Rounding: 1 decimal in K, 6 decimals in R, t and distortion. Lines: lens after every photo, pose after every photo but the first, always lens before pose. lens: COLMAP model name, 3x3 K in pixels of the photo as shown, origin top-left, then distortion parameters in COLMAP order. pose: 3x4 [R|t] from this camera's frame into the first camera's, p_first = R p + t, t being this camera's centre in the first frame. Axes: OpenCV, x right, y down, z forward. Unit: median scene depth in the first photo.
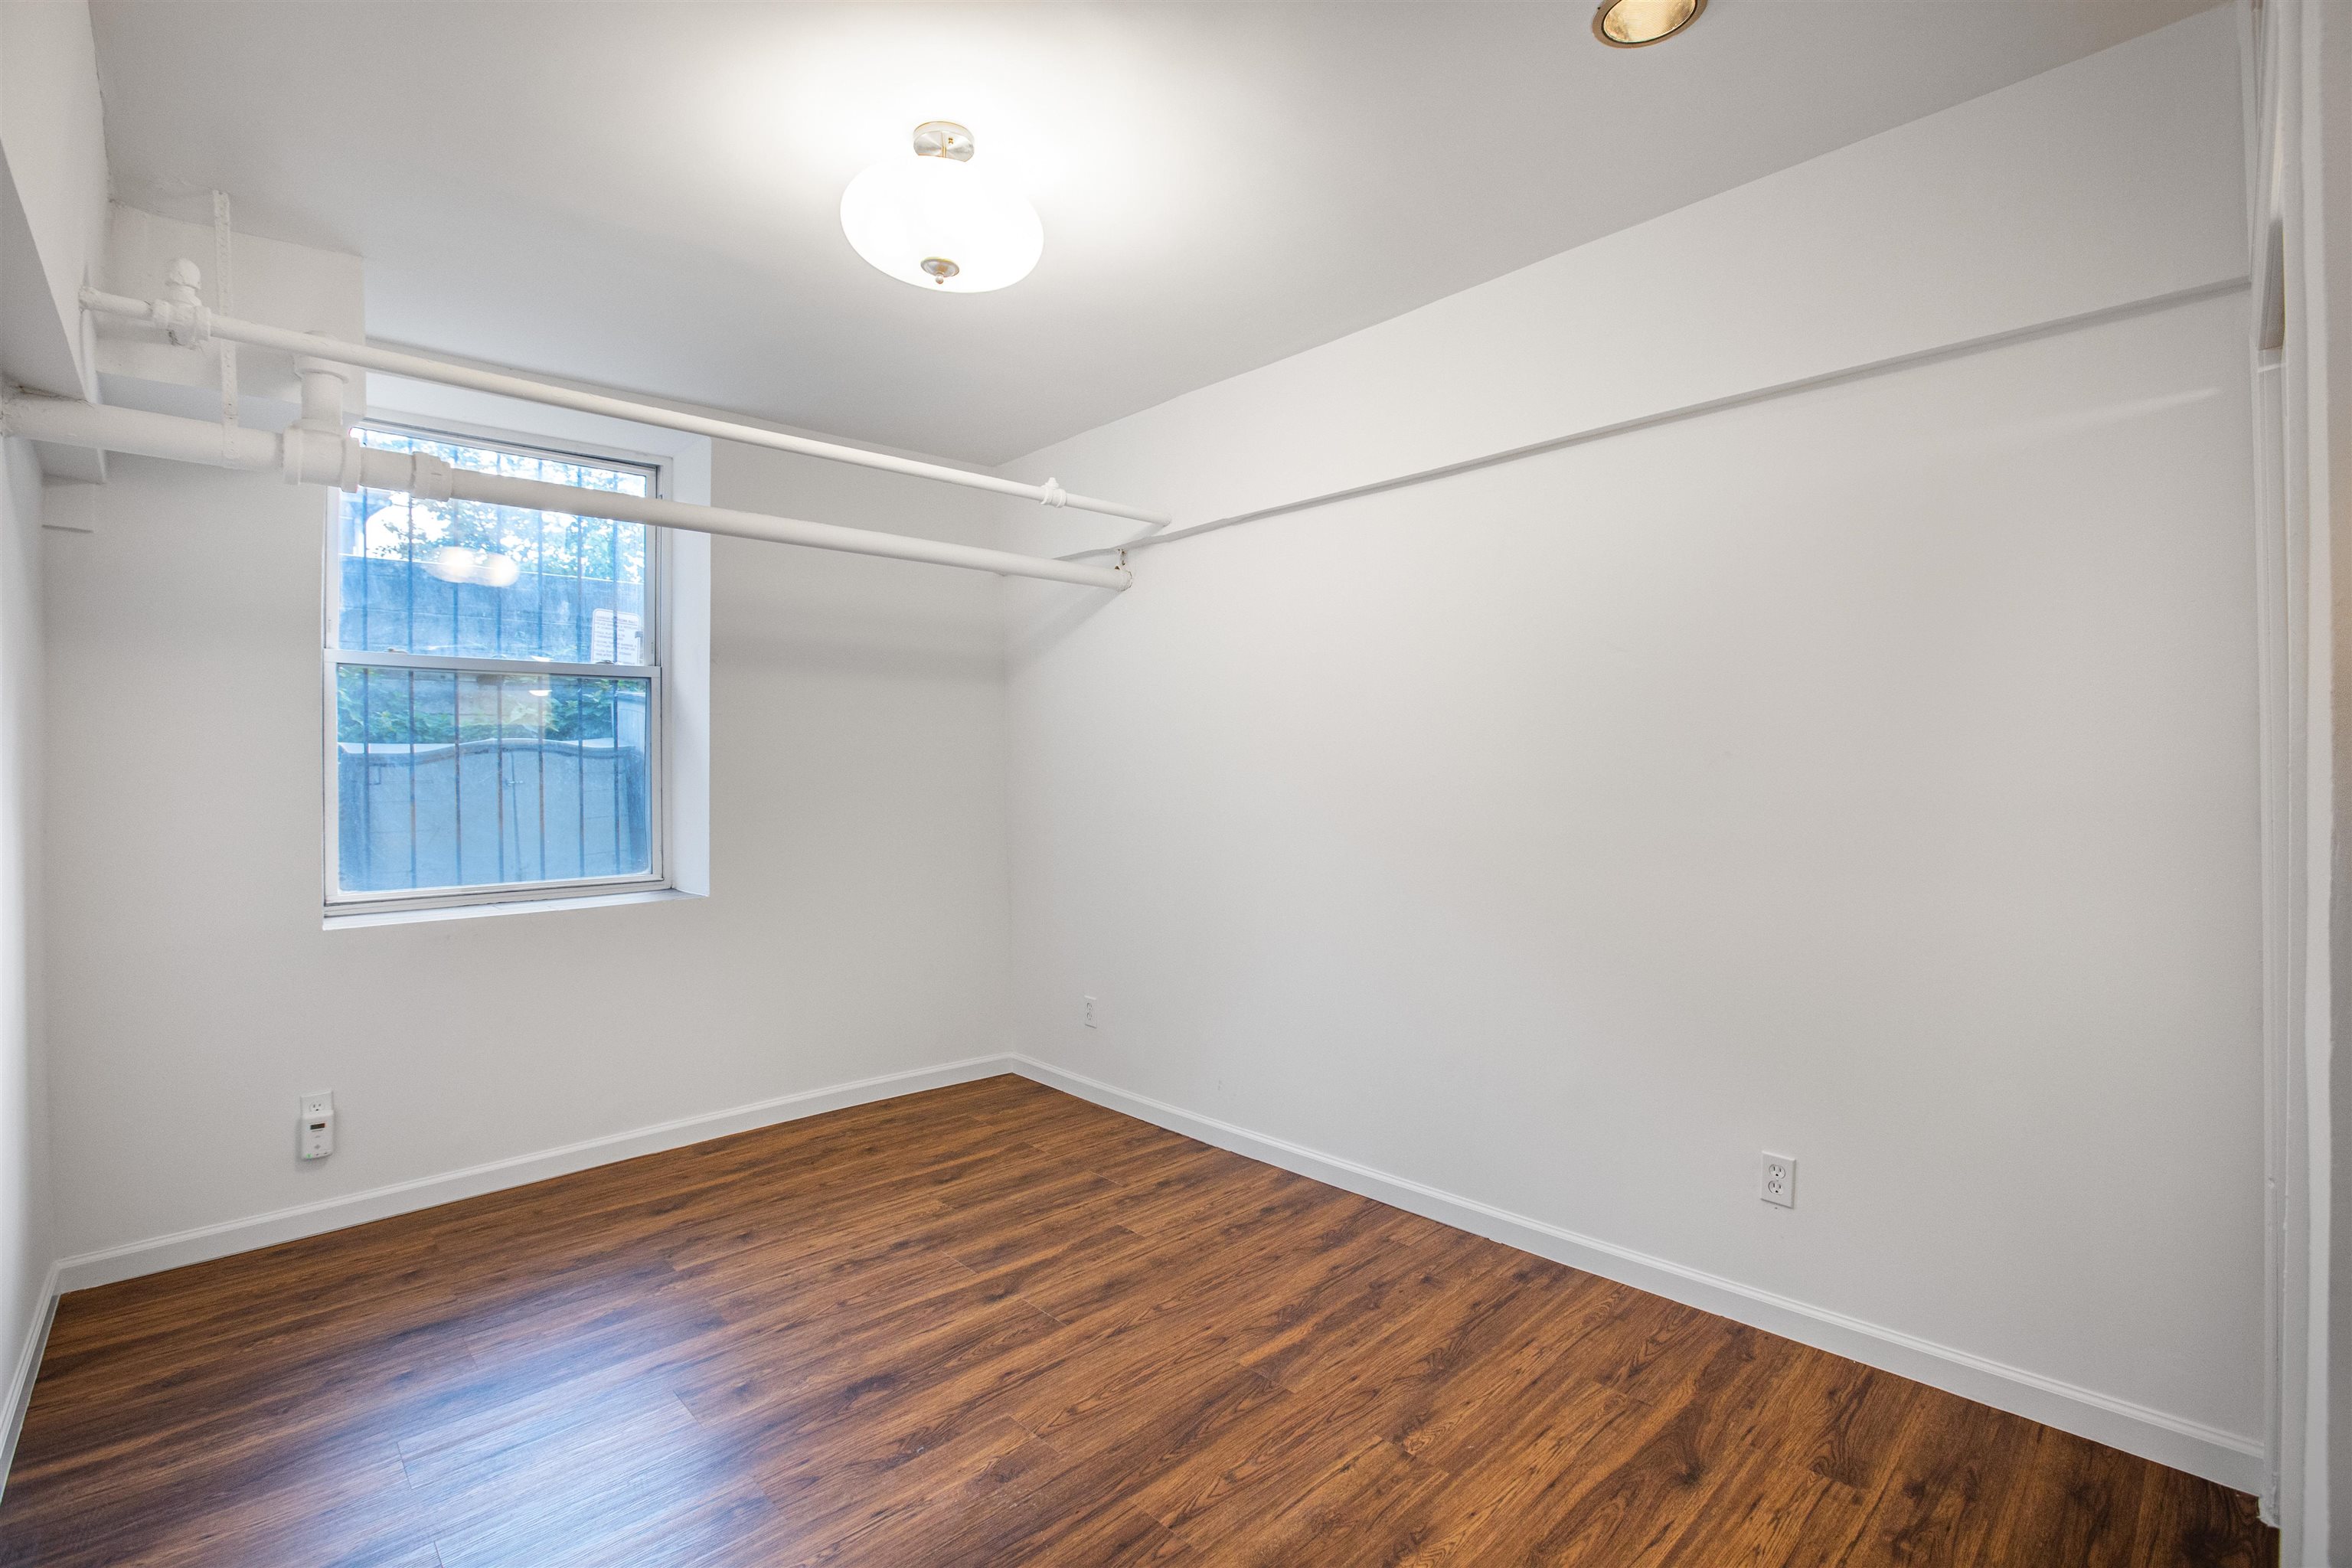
lens RADIAL K [[1066.2, 0, 1169.6], [0, 1066.2, 766.7], [0, 0, 1]] dist [-0.055660, 0.018190]
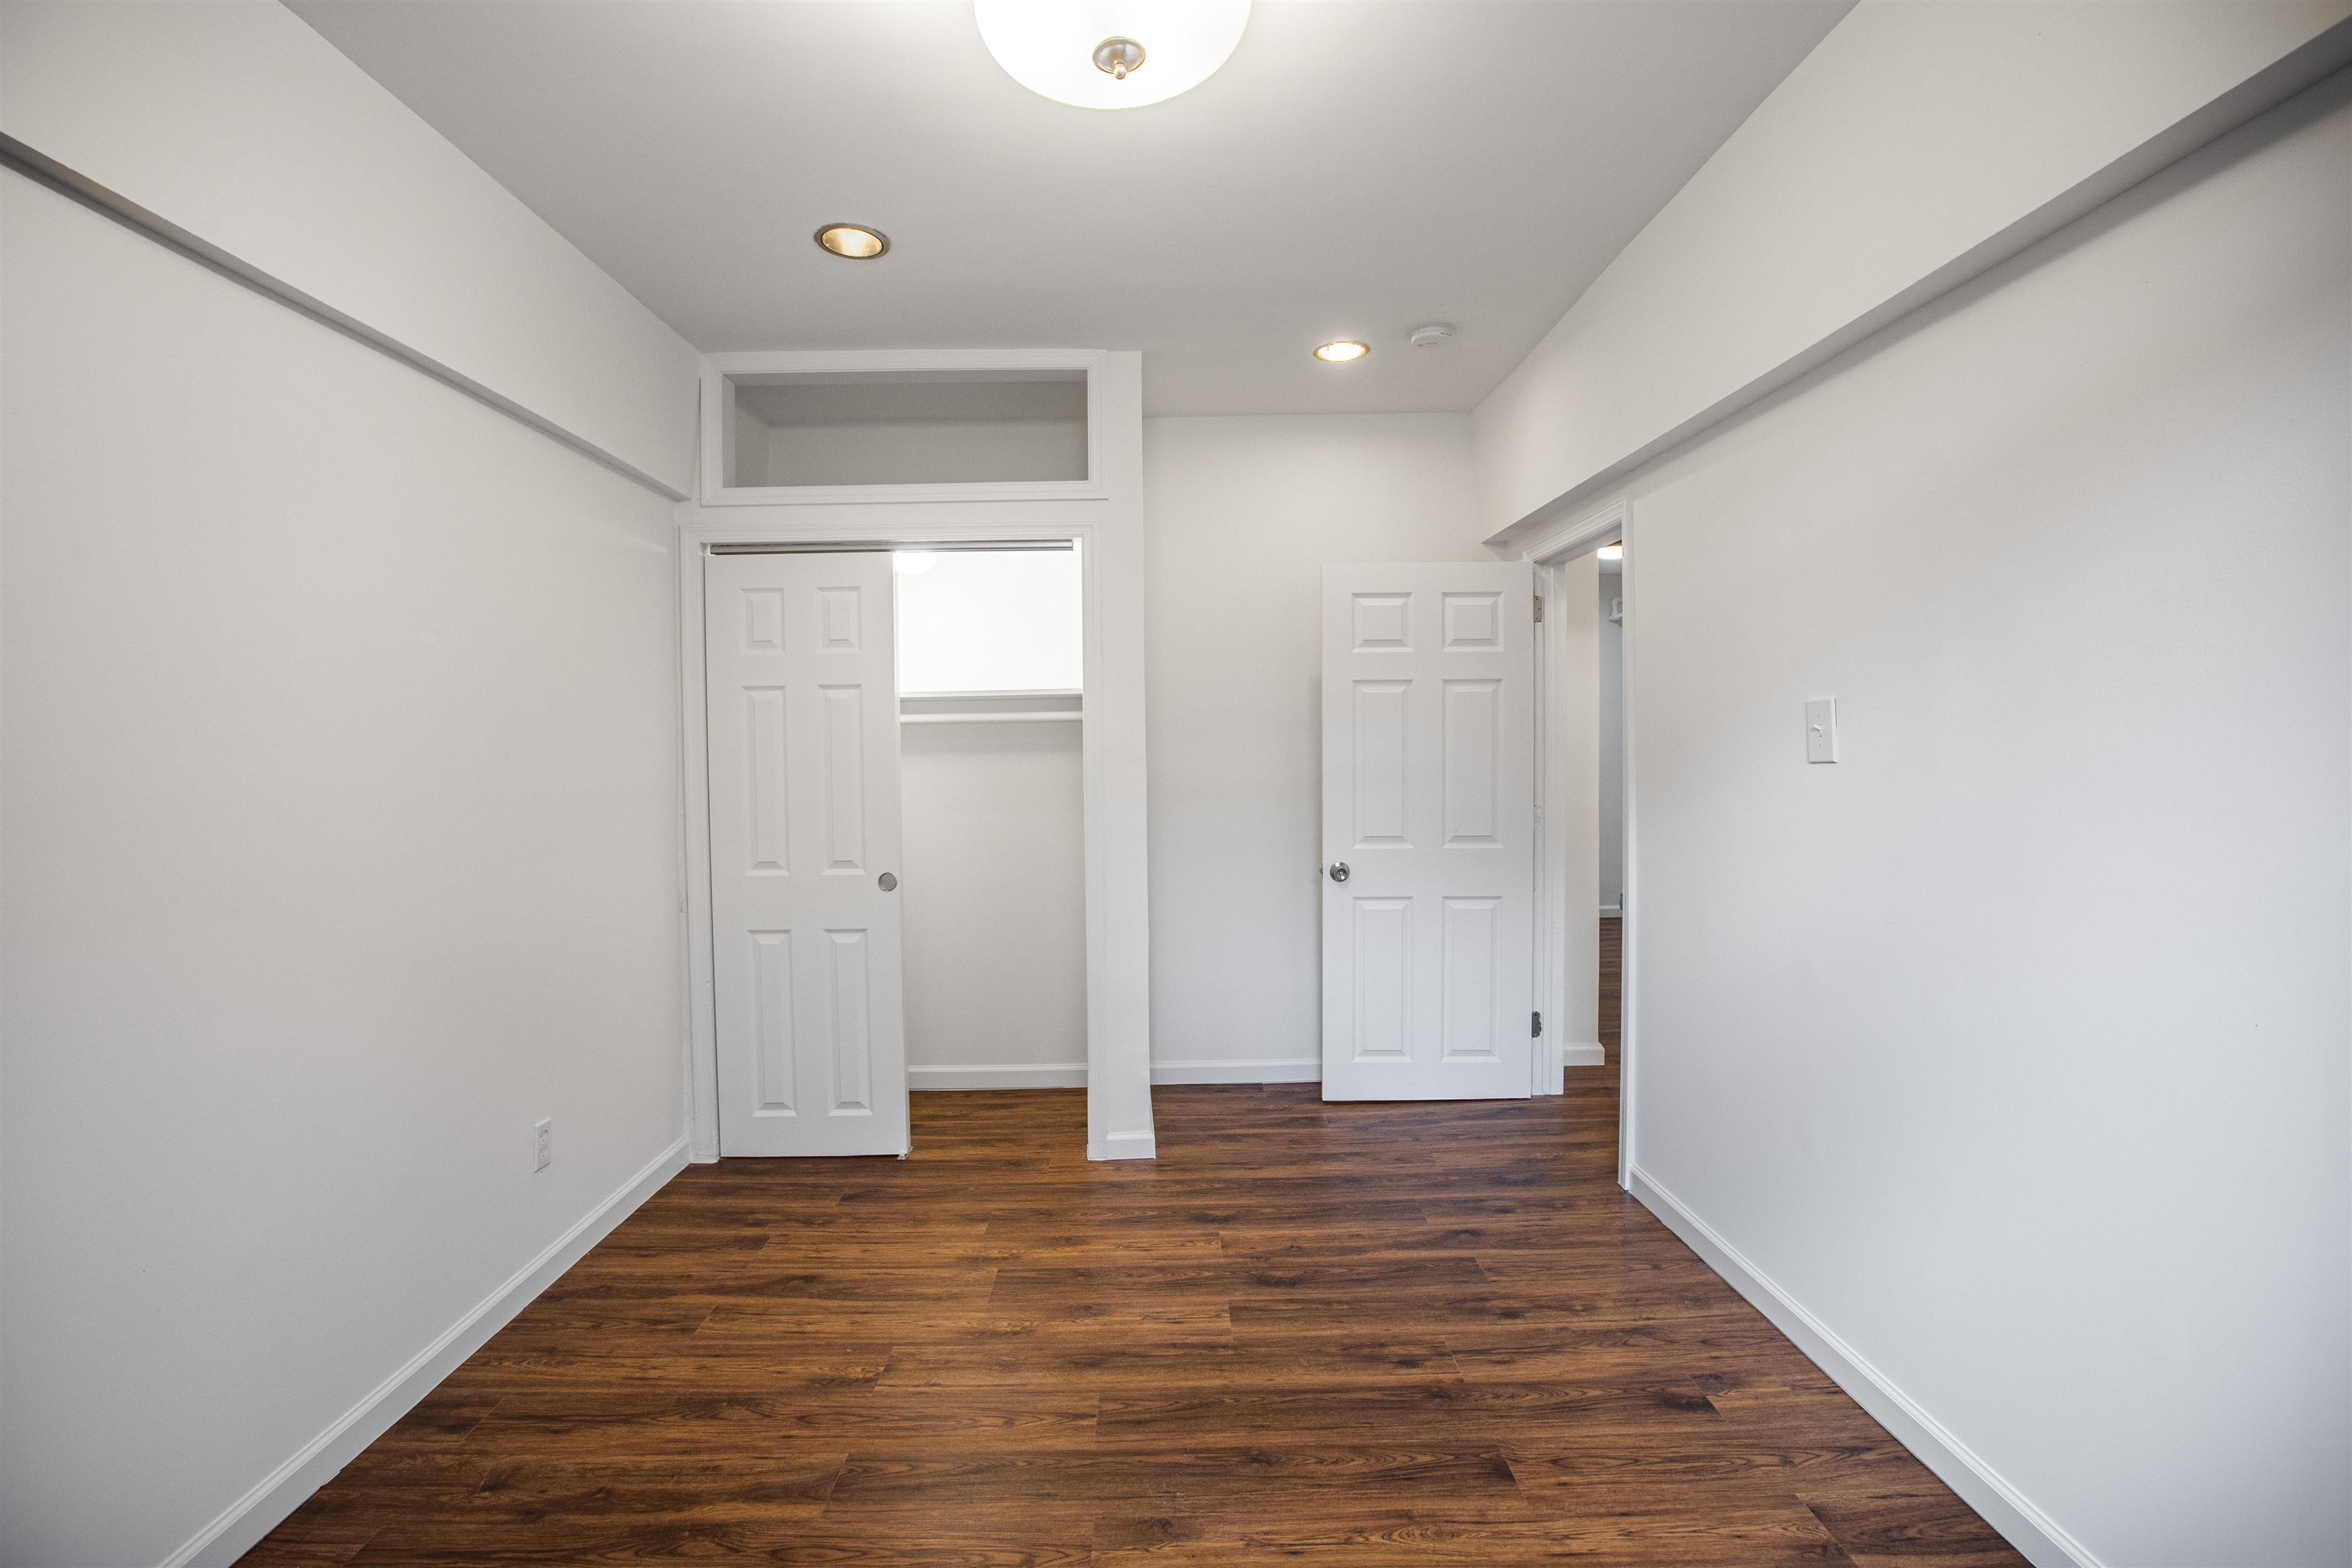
lens RADIAL K [[1066.2, 0, 1172.5], [0, 1066.2, 768.2], [0, 0, 1]] dist [-0.055660, 0.018190]
pose [[-0.736024, 0.007581, 0.676913, -0.520168], [0.020623, 0.999724, 0.011228, 0.002099], [-0.676641, 0.022224, -0.735978, 1.086114]]
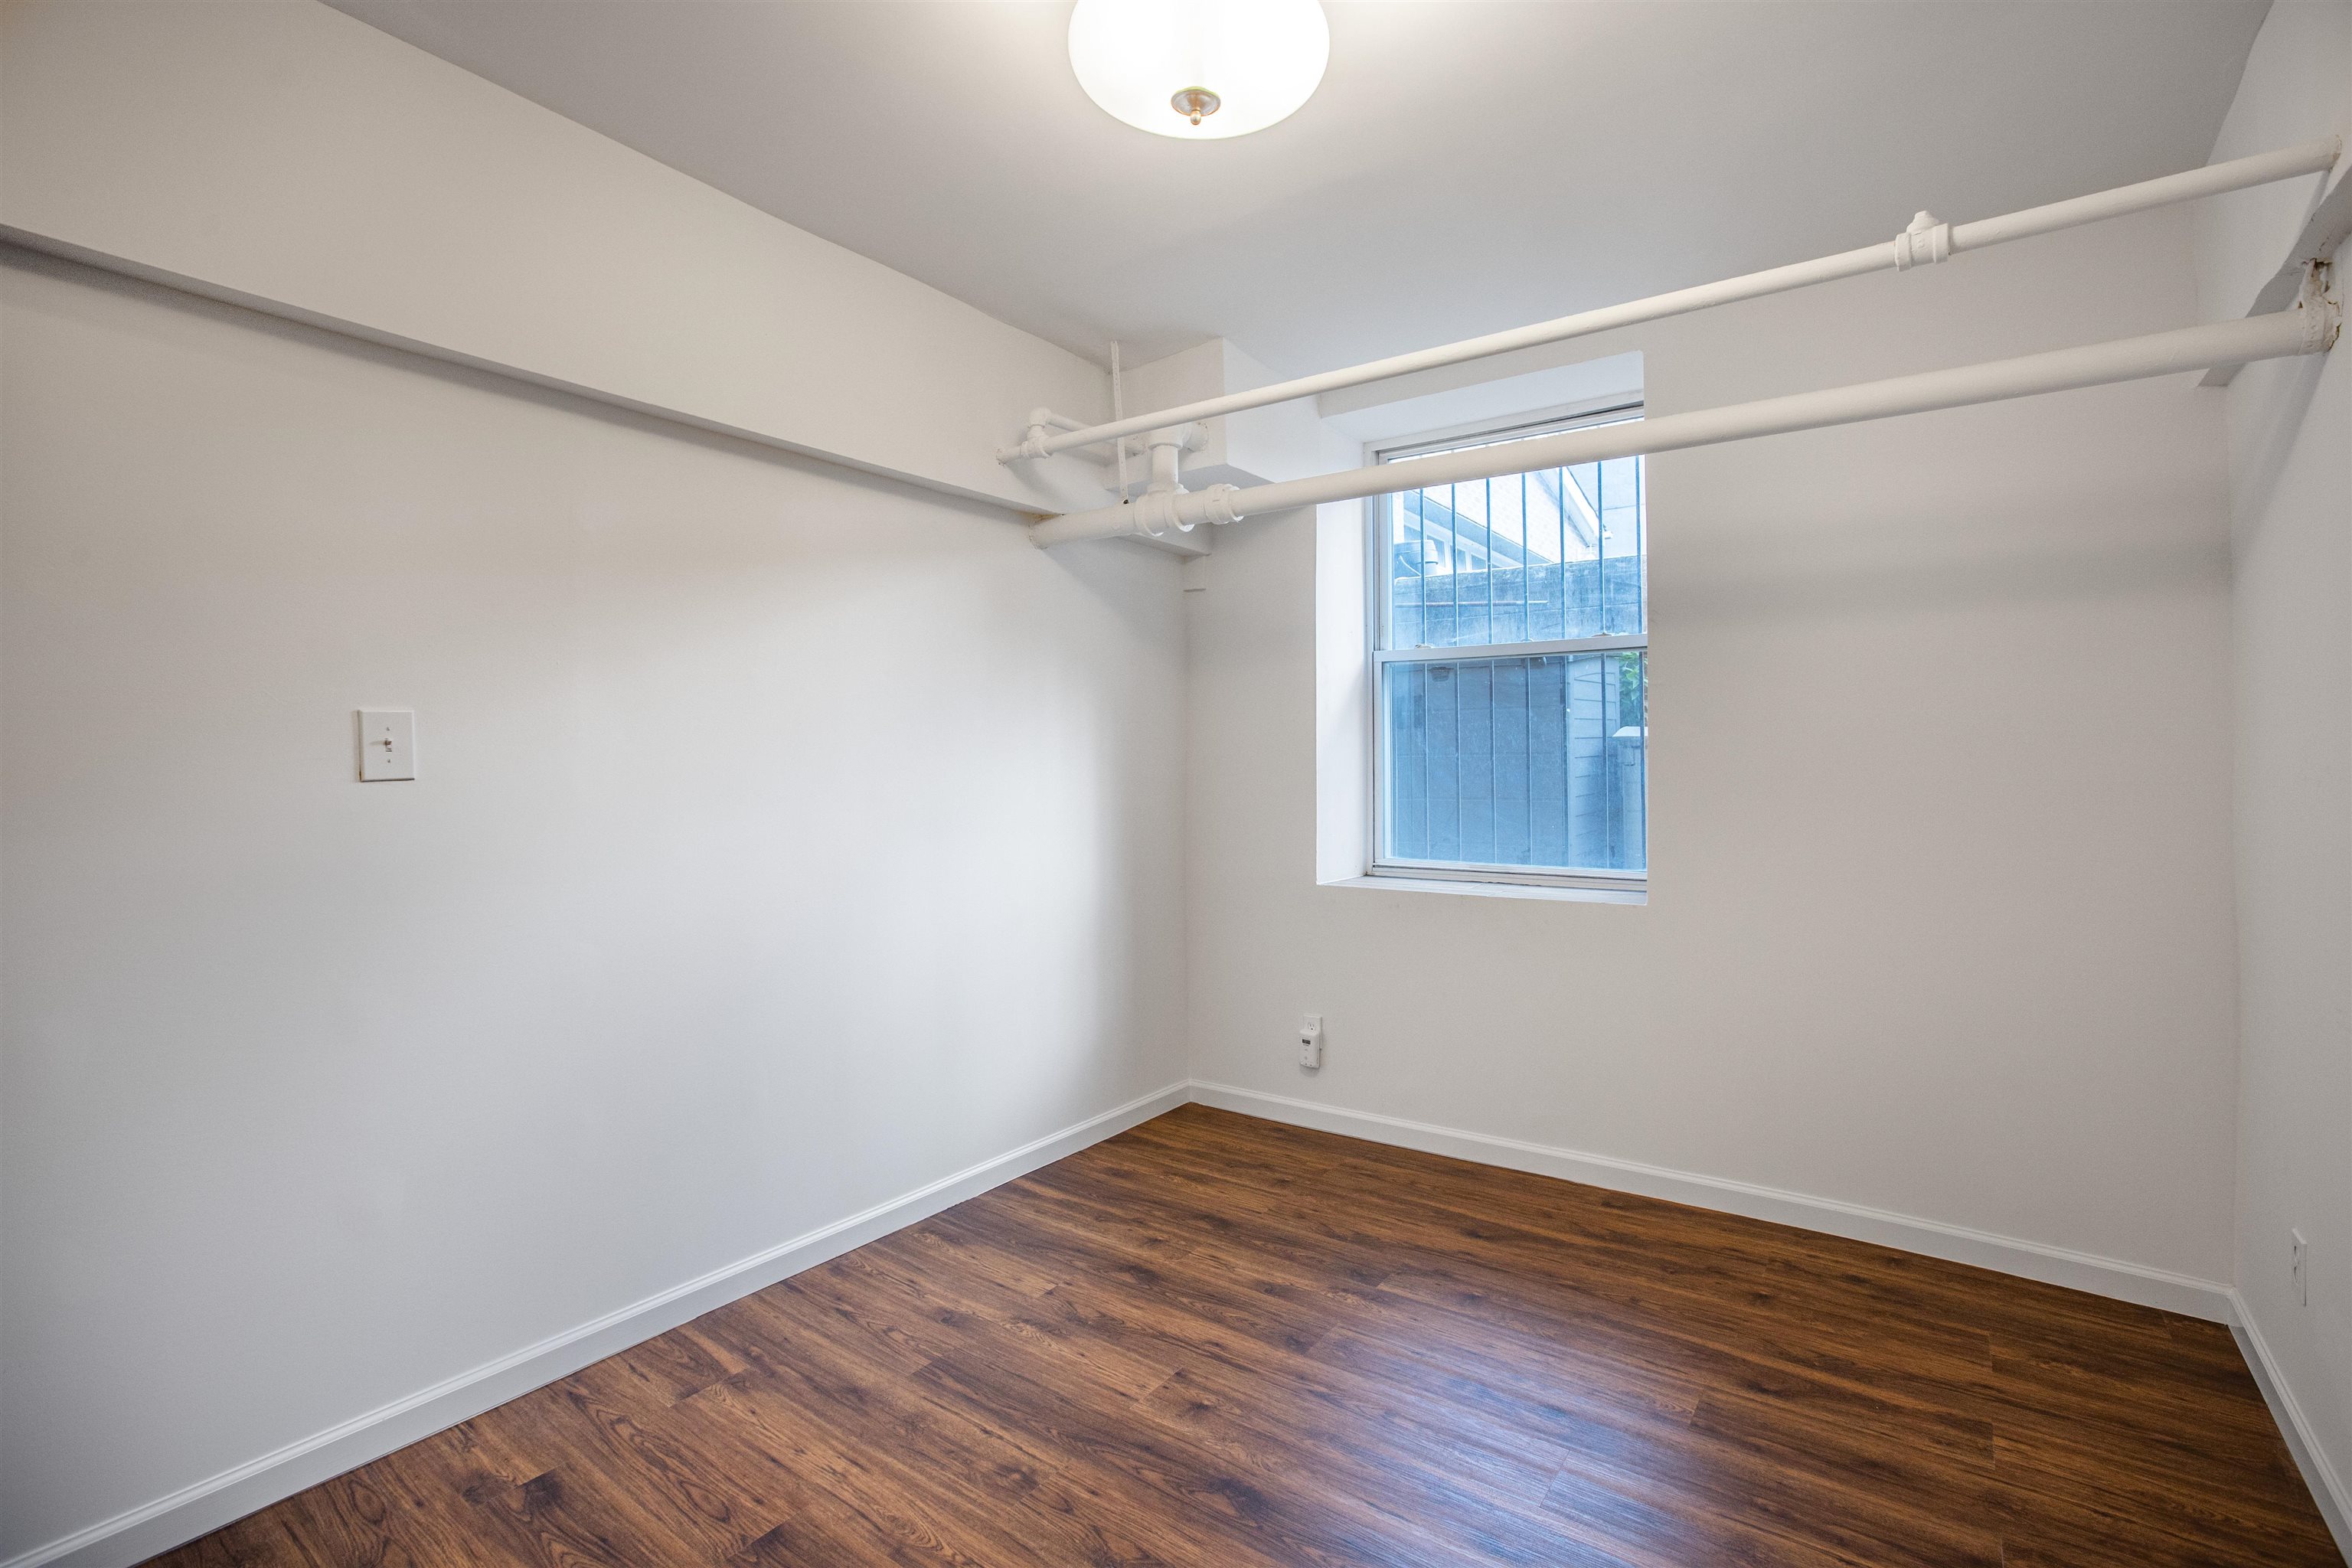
lens RADIAL K [[1066.2, 0, 1174.7], [0, 1066.2, 770.6], [0, 0, 1]] dist [-0.055660, 0.018190]
pose [[0.182650, 0.018348, -0.983007, 0.386293], [0.004751, 0.999798, 0.019544, -0.001584], [0.983167, -0.008240, 0.182526, 0.606529]]
